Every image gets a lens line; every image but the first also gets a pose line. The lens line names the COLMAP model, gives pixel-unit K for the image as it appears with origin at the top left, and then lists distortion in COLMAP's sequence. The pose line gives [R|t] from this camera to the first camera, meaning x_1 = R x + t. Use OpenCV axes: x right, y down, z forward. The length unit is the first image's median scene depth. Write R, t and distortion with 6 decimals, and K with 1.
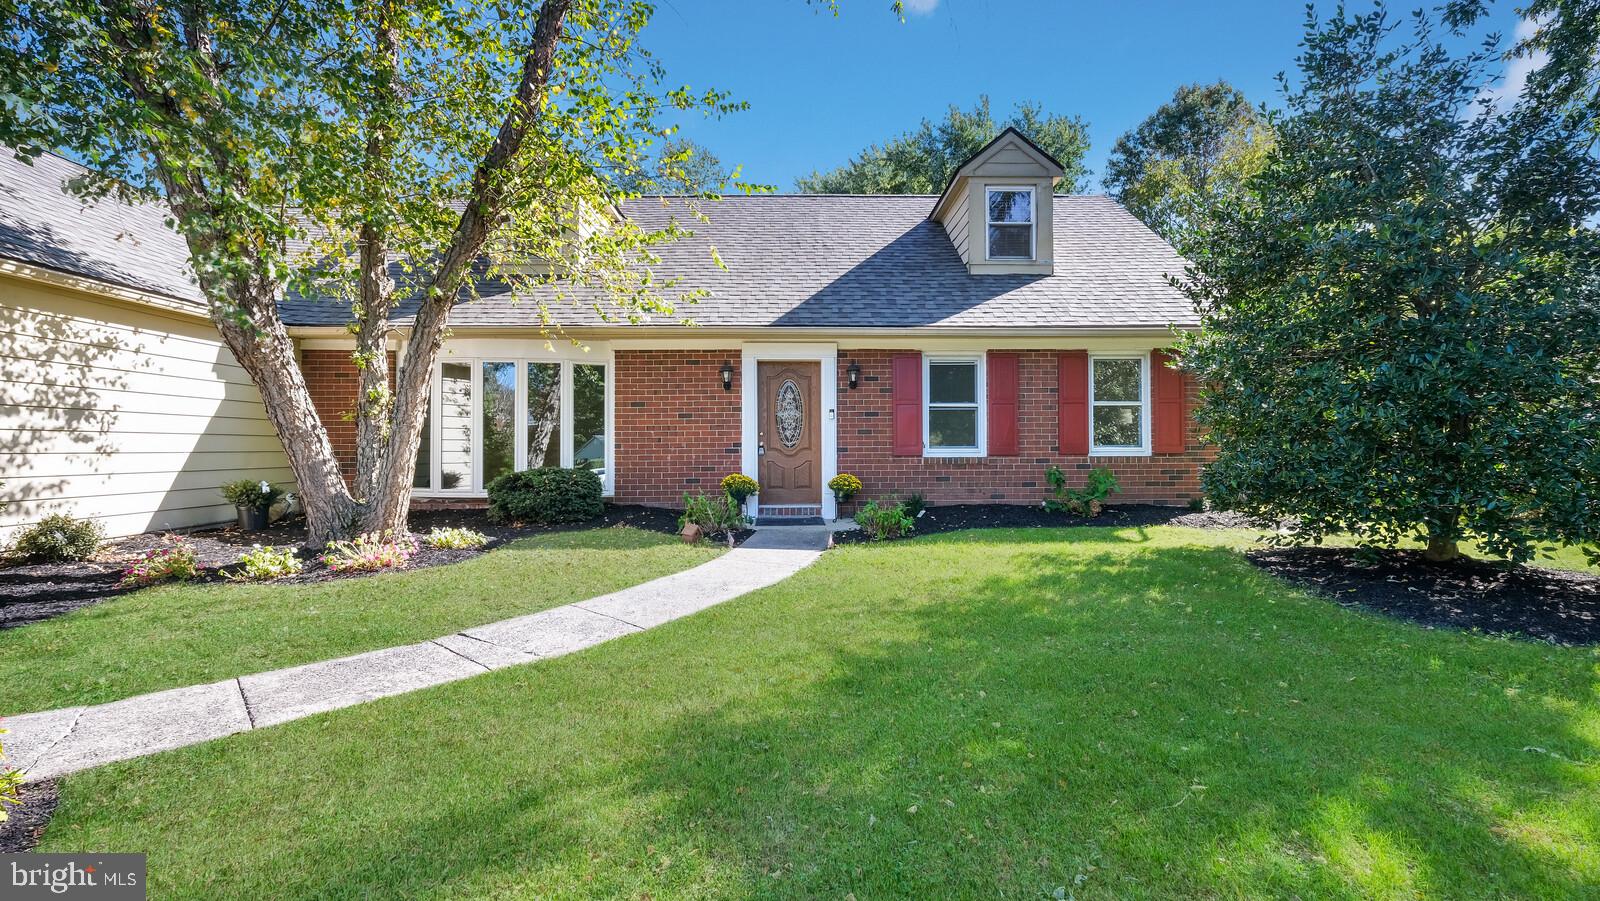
lens RADIAL K [[693.7, 0, 797.1], [0, 693.7, 442.2], [0, 0, 1]] dist [0.010859, -0.000332]
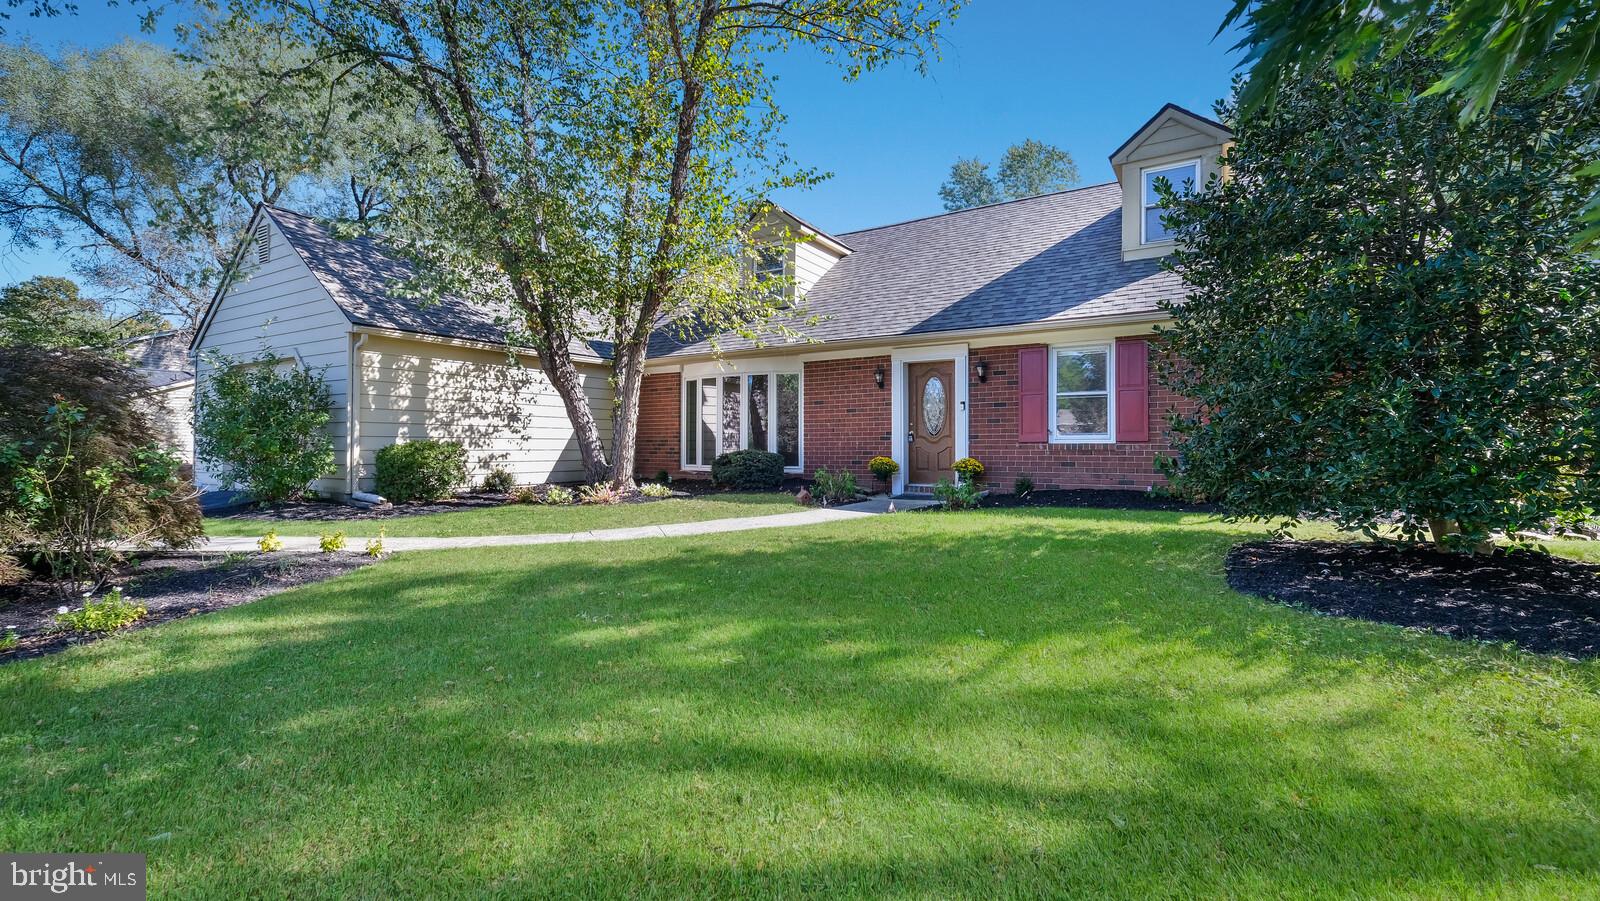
lens RADIAL K [[693.7, 0, 799.6], [0, 693.7, 446.0], [0, 0, 1]] dist [0.010859, -0.000332]
pose [[0.837759, 0.000690, -0.546040, 0.448927], [0.002860, 0.999980, 0.005652, 0.018723], [0.546033, -0.006297, 0.837740, -0.107000]]
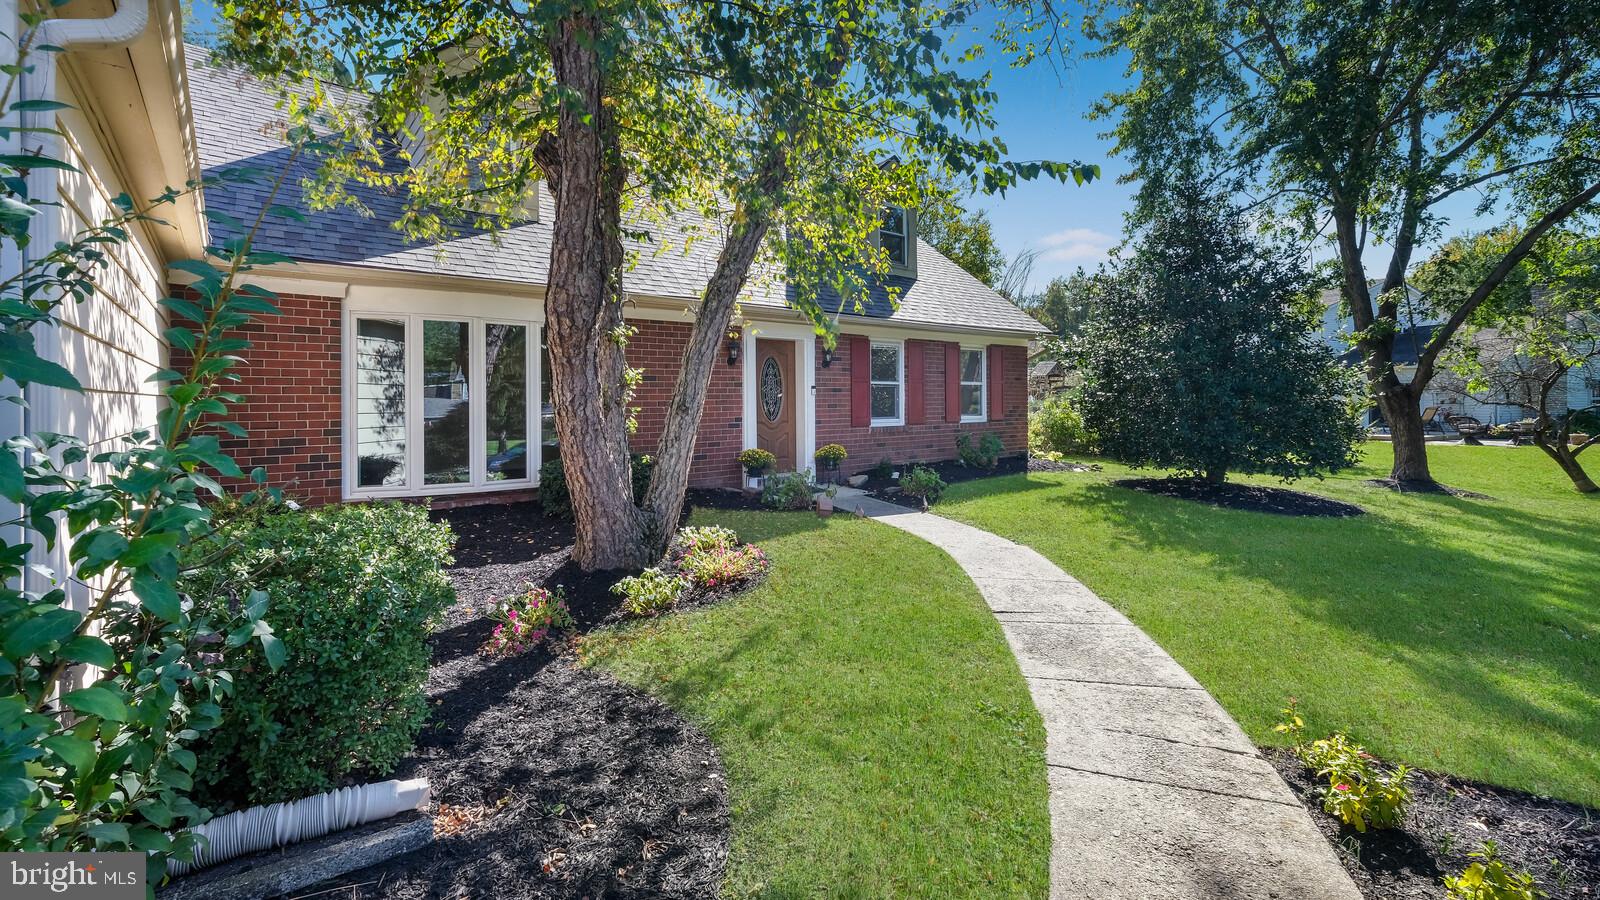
lens RADIAL K [[693.7, 0, 792.6], [0, 693.7, 444.5], [0, 0, 1]] dist [0.010859, -0.000332]
pose [[0.797611, -0.041568, 0.601739, -0.639371], [0.007223, 0.998209, 0.059381, -0.019675], [-0.603129, -0.043017, 0.796483, 0.139622]]
